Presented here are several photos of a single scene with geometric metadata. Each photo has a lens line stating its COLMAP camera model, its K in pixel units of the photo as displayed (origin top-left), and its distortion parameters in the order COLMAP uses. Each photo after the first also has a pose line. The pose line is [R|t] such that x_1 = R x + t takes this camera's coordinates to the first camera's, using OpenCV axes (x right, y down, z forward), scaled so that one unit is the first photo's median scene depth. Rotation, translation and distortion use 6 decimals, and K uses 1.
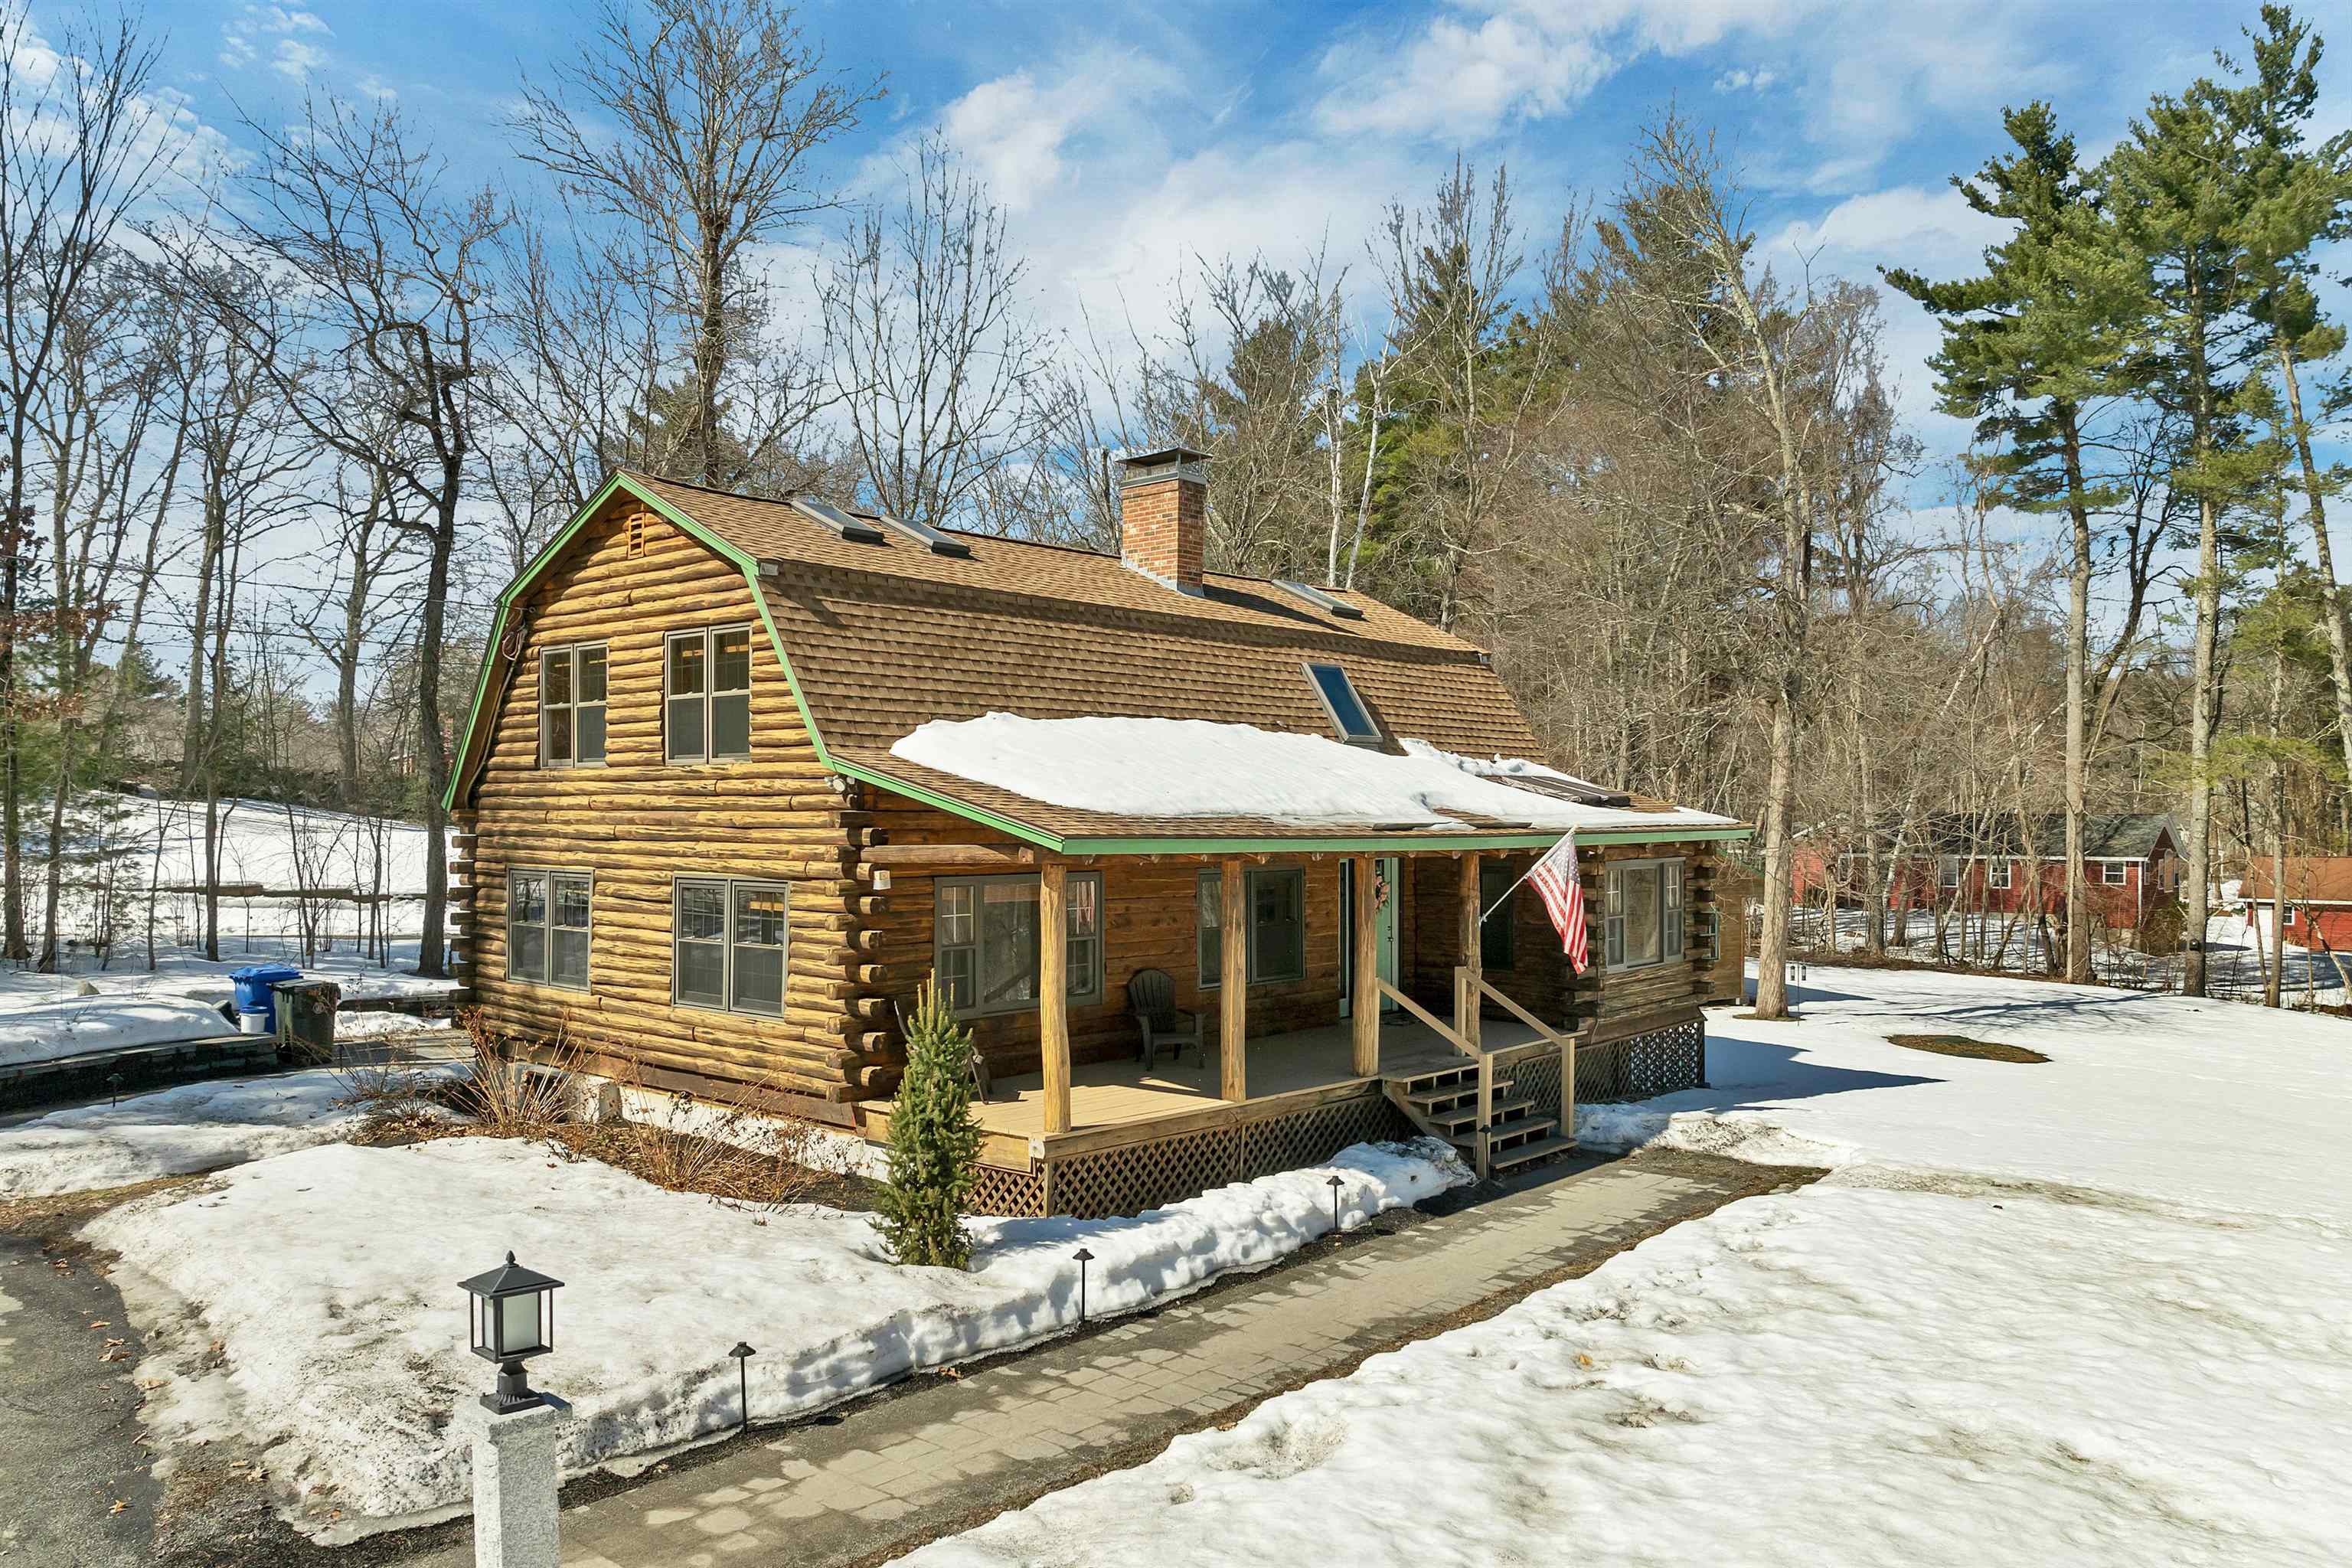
lens RADIAL K [[1694.8, 0, 1184.7], [0, 1694.8, 821.4], [0, 0, 1]] dist [-0.035302, -0.004104]
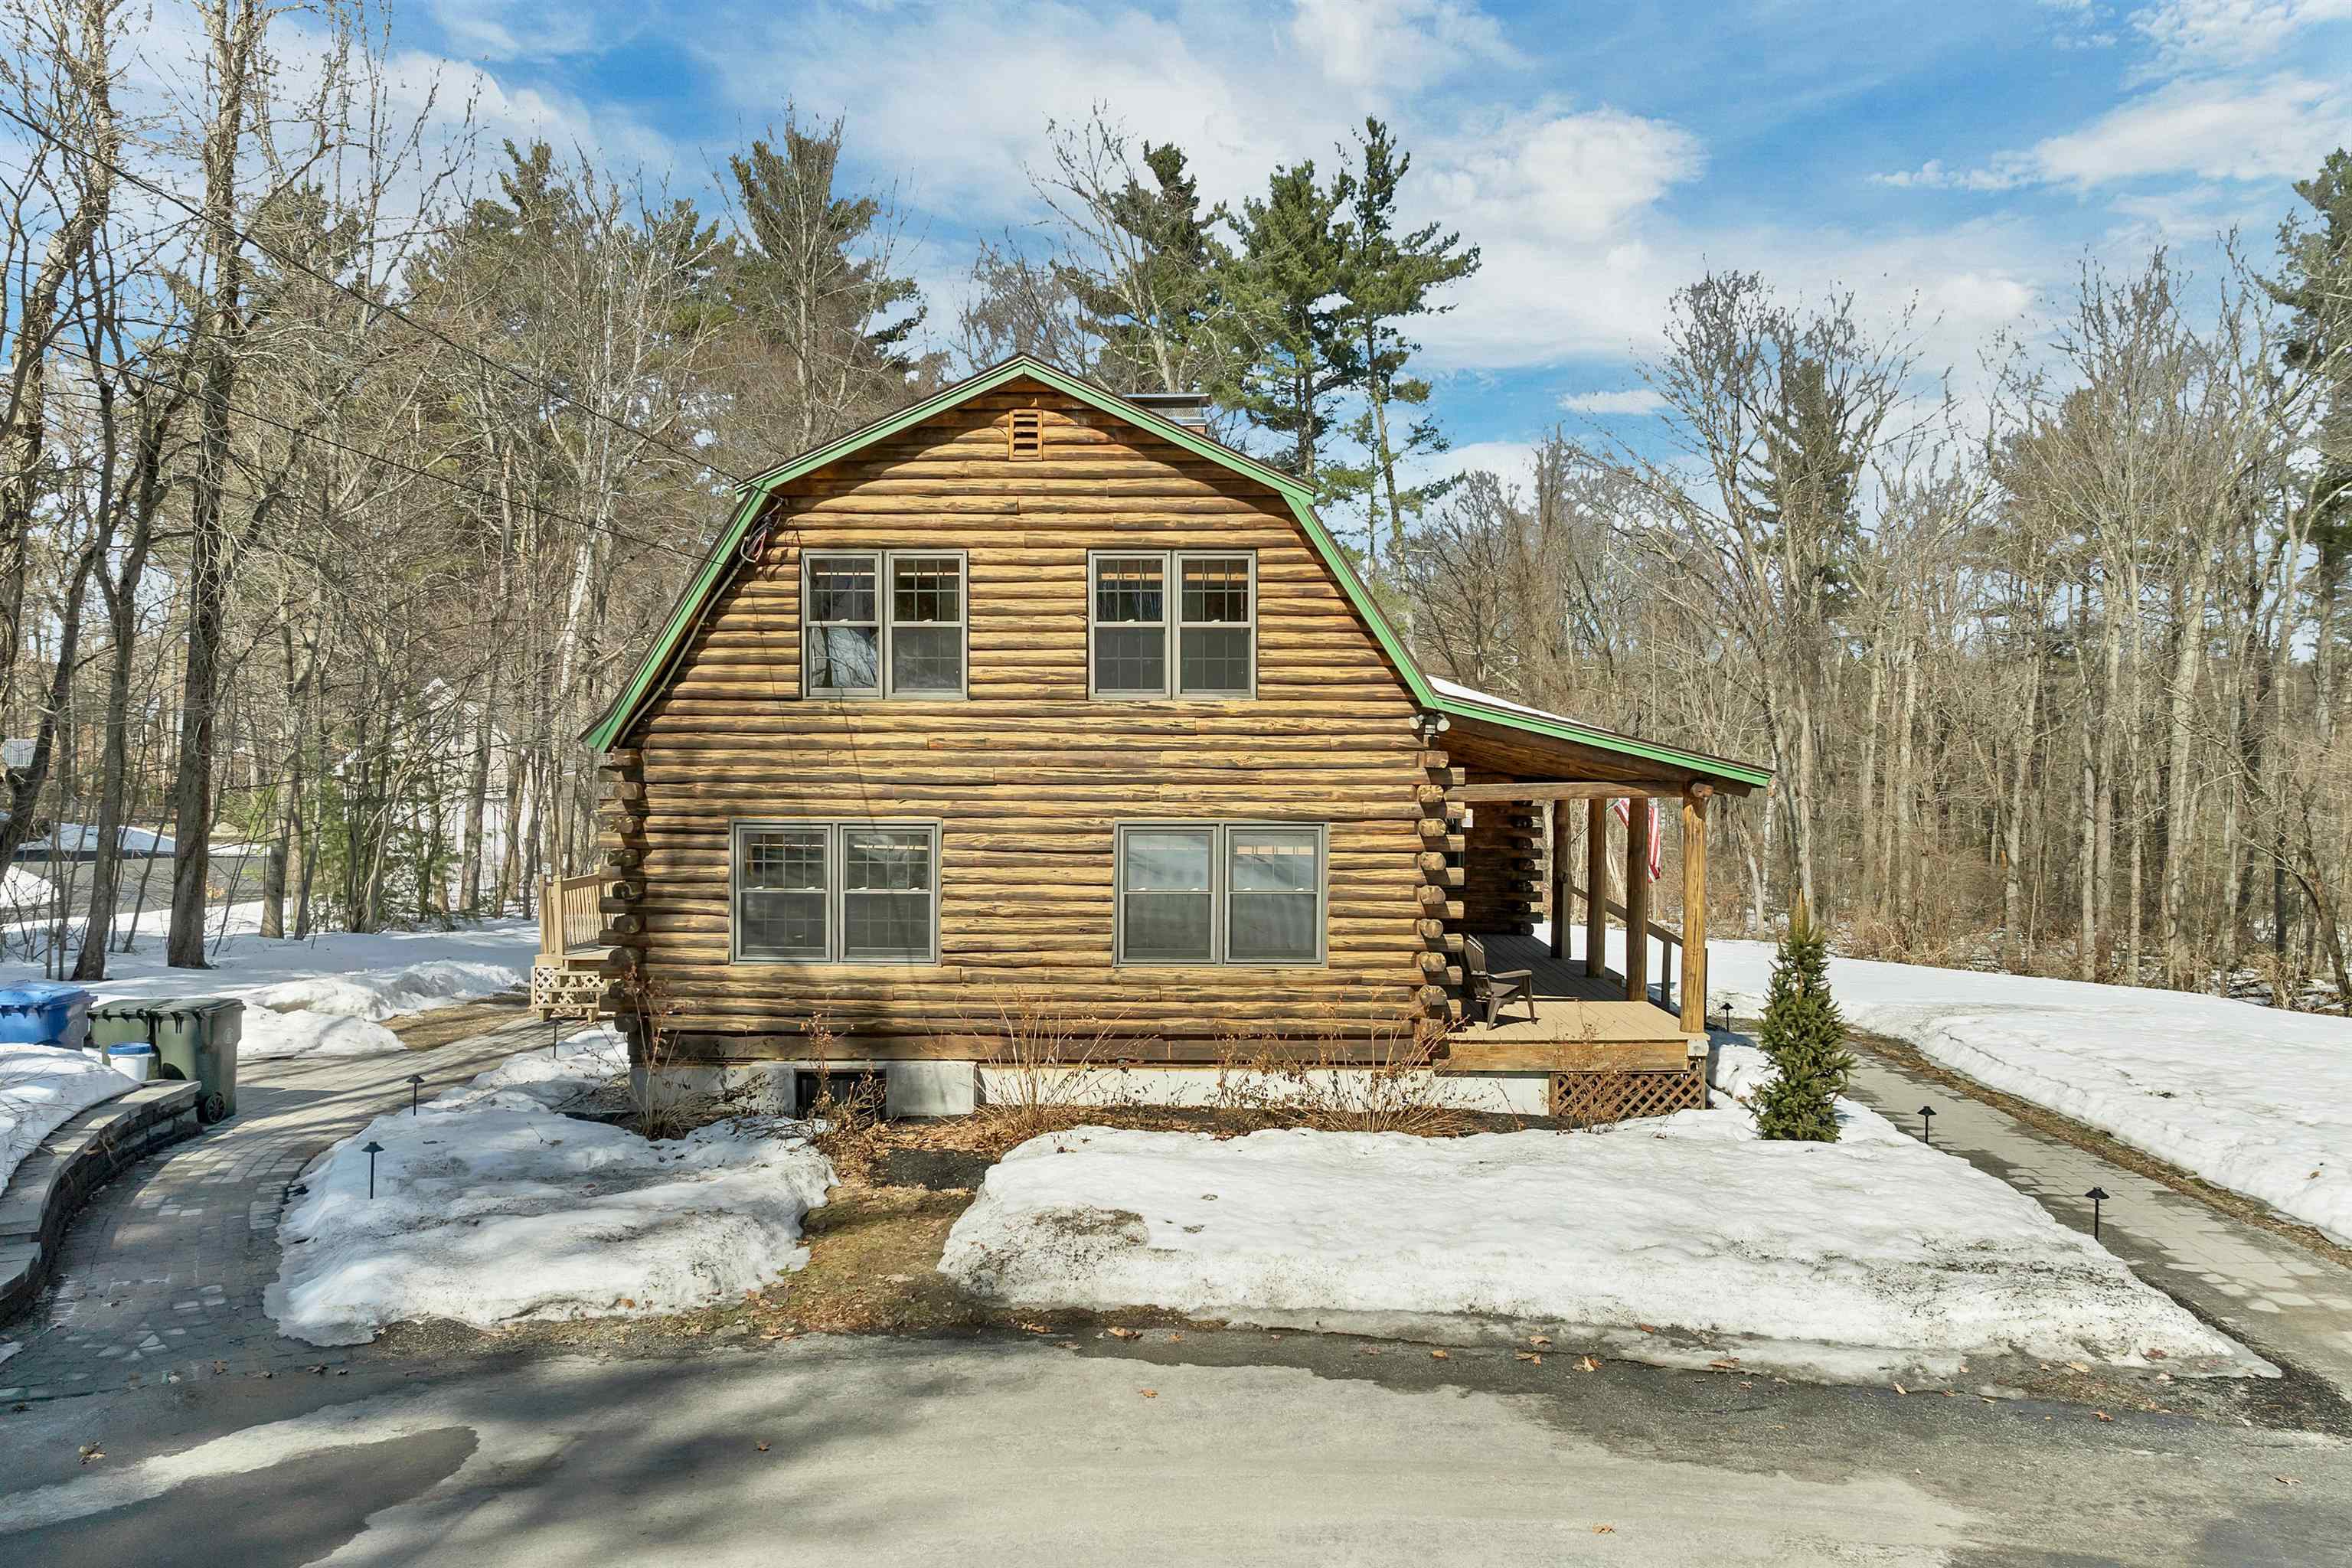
lens RADIAL K [[1694.8, 0, 1184.7], [0, 1694.8, 821.4], [0, 0, 1]] dist [-0.035302, -0.004104]
pose [[0.762752, -0.026011, 0.646168, -0.869585], [0.003812, 0.999354, 0.035728, -0.000679], [-0.646680, -0.024789, 0.762358, 0.289124]]
